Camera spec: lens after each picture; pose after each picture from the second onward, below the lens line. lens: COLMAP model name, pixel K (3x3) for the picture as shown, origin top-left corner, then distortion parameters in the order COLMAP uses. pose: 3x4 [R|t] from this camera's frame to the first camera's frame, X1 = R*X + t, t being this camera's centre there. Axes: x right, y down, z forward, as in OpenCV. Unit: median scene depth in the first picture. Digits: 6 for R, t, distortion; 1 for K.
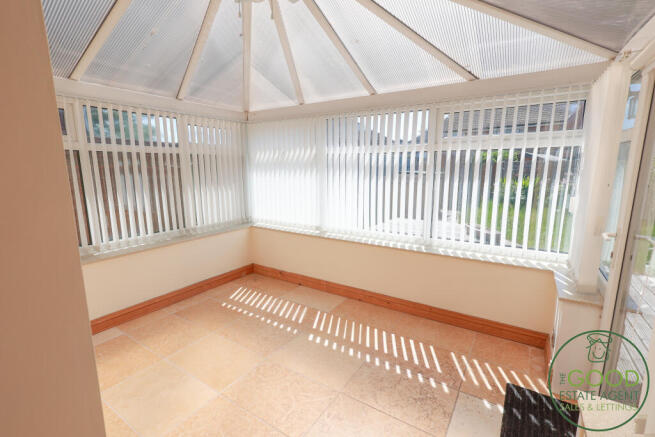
lens RADIAL K [[302.4, 0, 327.5], [0, 302.4, 219.6], [0, 0, 1]] dist [-0.000530, 0.000302]
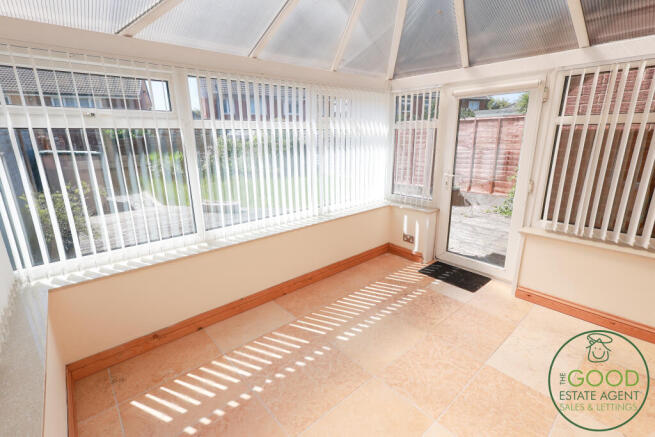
lens RADIAL K [[302.4, 0, 328.0], [0, 302.4, 216.4], [0, 0, 1]] dist [-0.000530, 0.000302]
pose [[0.262607, -0.247018, 0.932748, -0.762319], [0.175362, 0.962796, 0.205604, -0.144727], [-0.948834, 0.109575, 0.296155, 0.681527]]
